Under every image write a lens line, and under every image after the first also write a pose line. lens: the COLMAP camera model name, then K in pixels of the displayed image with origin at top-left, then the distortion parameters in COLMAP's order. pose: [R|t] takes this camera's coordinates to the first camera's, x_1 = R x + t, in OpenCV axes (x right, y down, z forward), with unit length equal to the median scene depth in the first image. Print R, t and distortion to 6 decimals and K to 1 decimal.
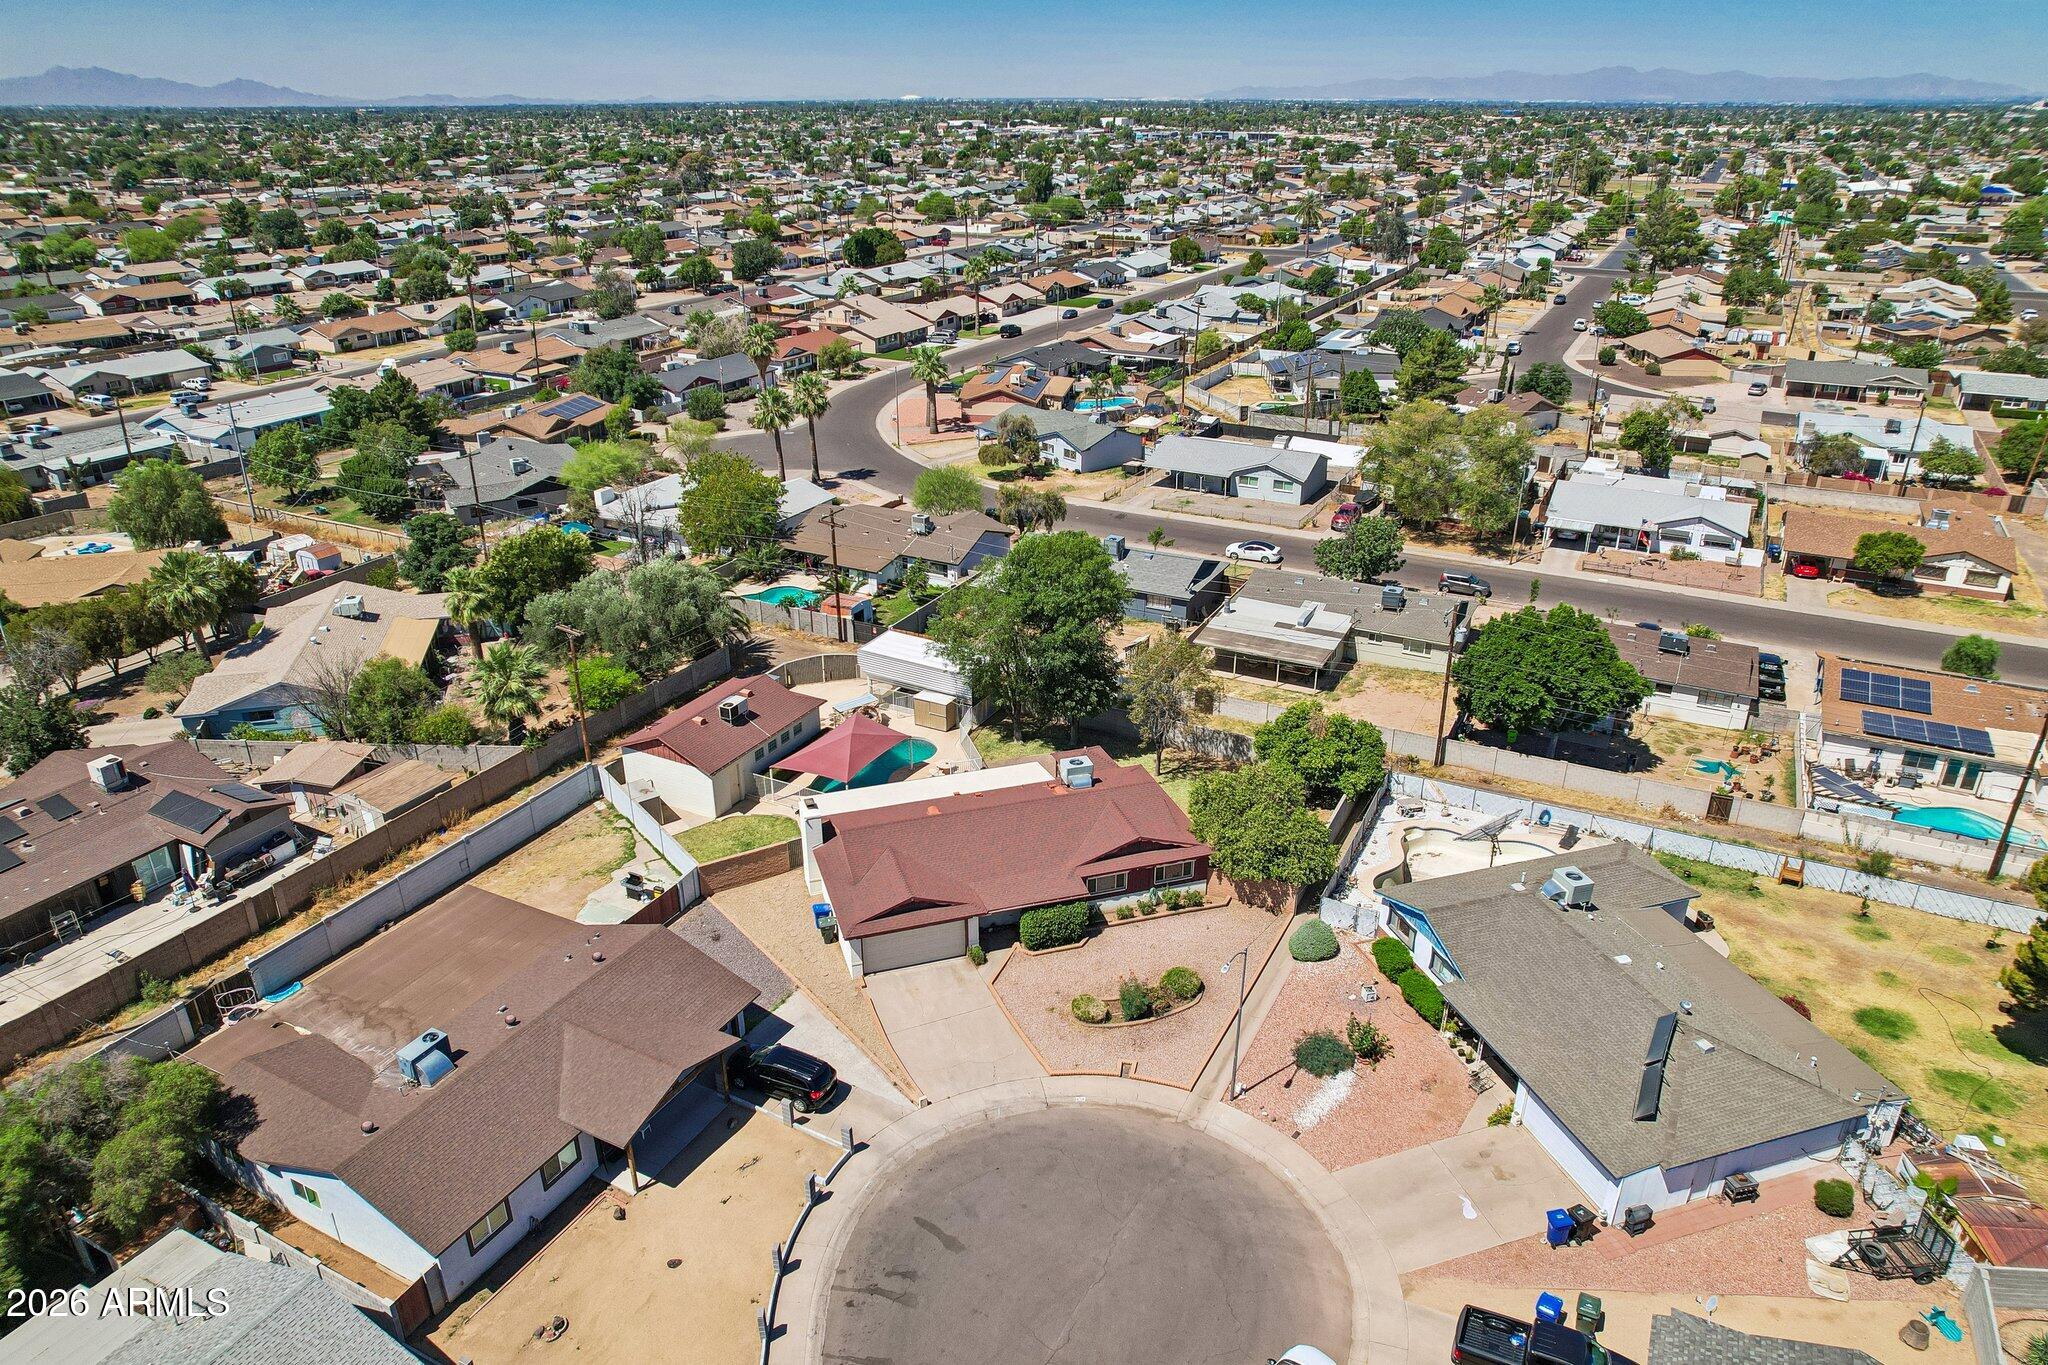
lens RADIAL K [[1306.3, 0, 1021.2], [0, 1306.3, 689.8], [0, 0, 1]] dist [-0.066727, 0.059962]
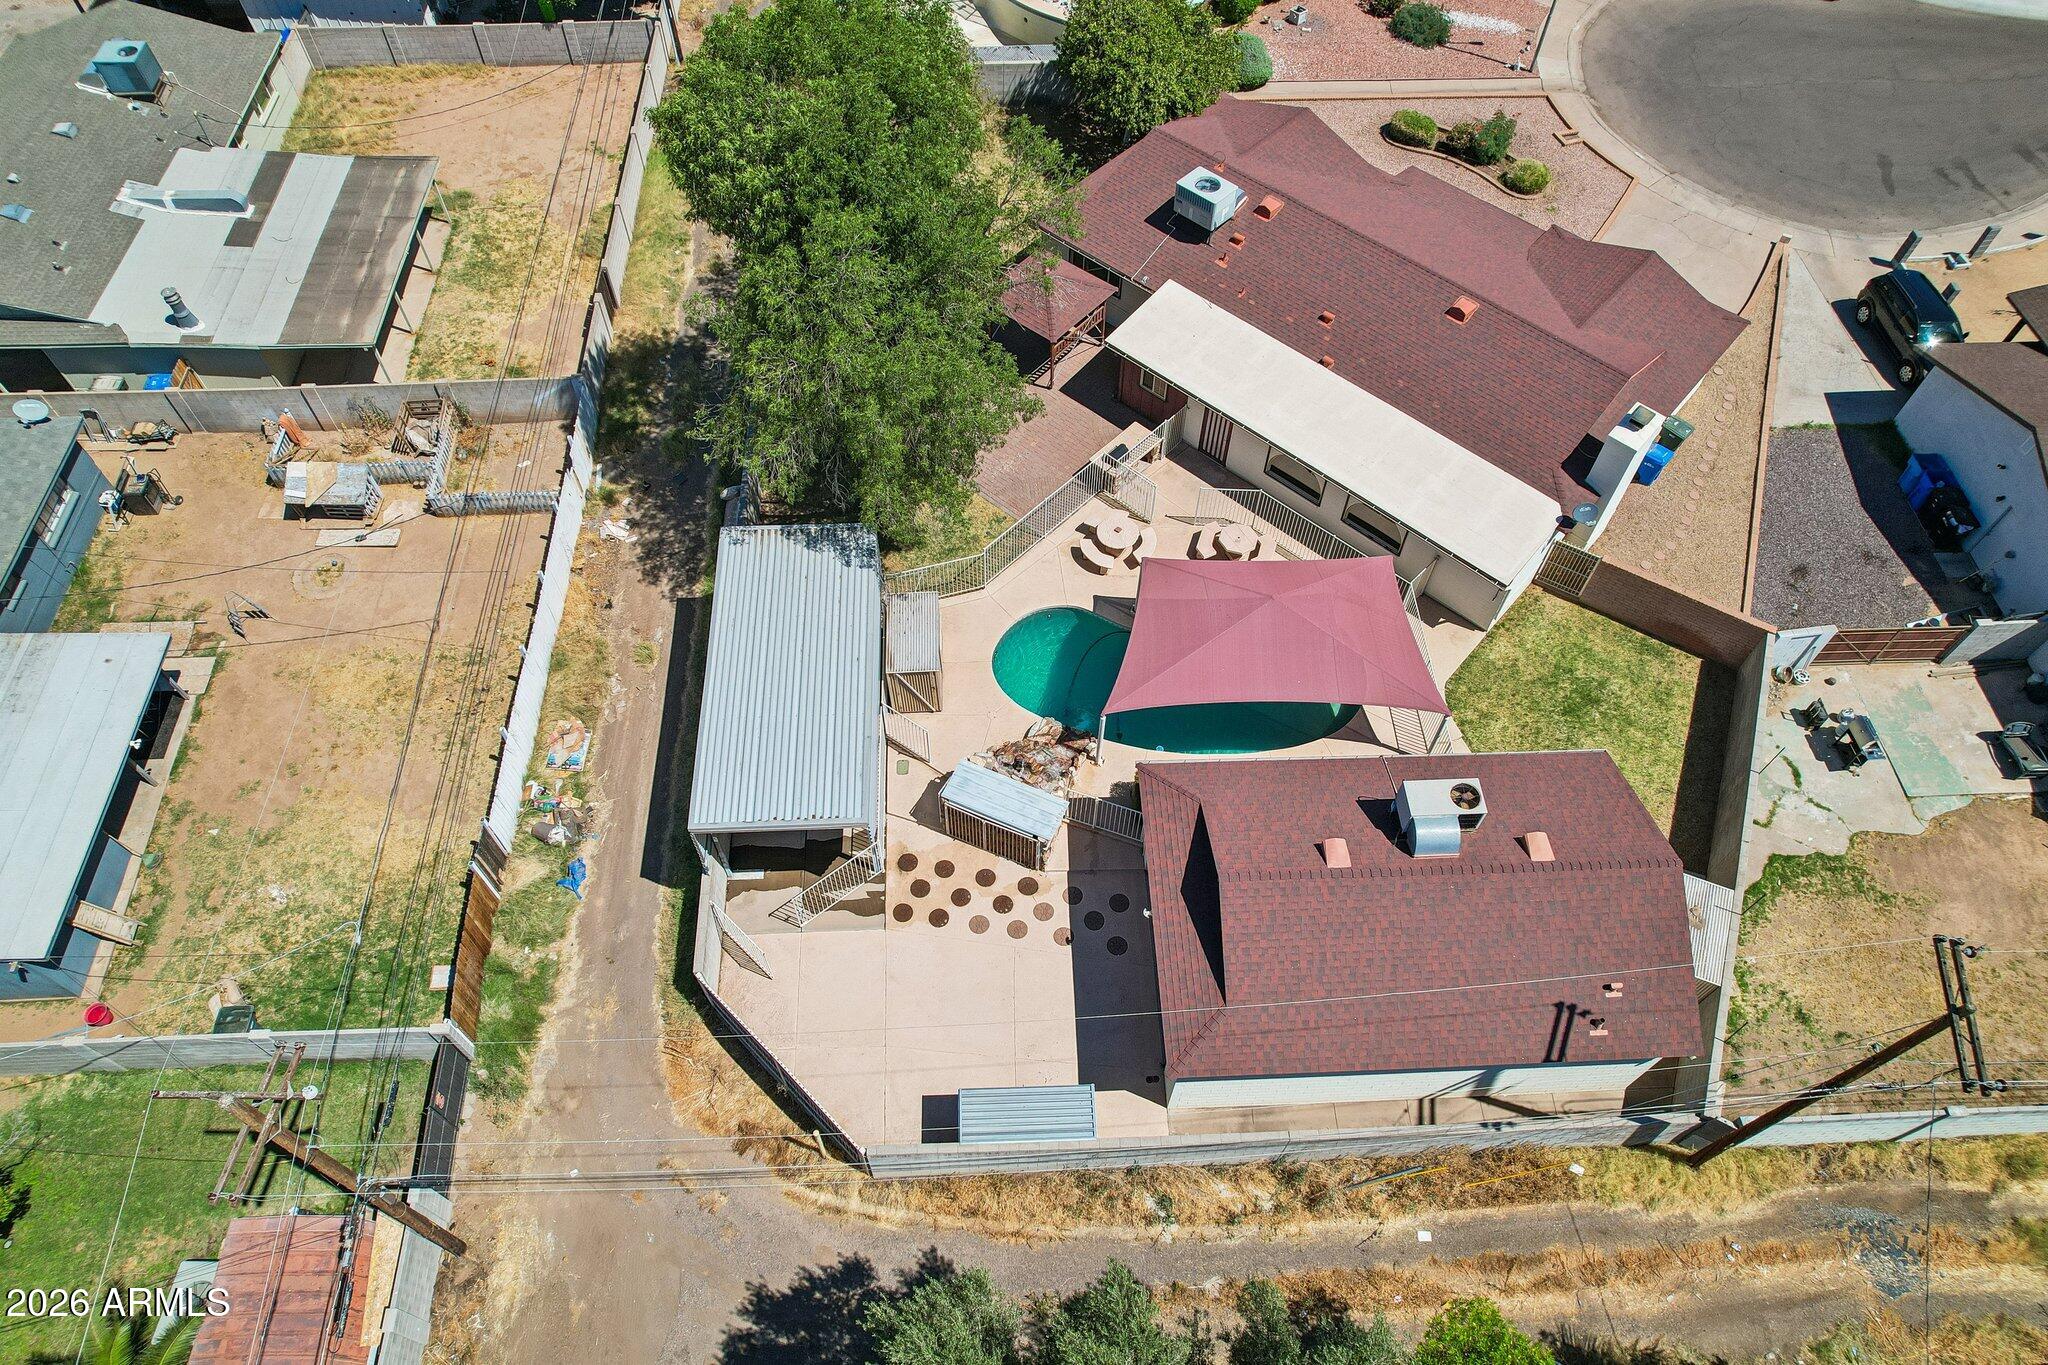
lens RADIAL K [[1310.9, 0, 1025.1], [0, 1310.9, 705.3], [0, 0, 1]] dist [-0.071906, 0.061295]
pose [[-0.497923, -0.723289, 0.478462, -0.387933], [0.351531, 0.336022, 0.873793, -0.427577], [-0.792779, 0.603276, 0.086945, 1.285067]]
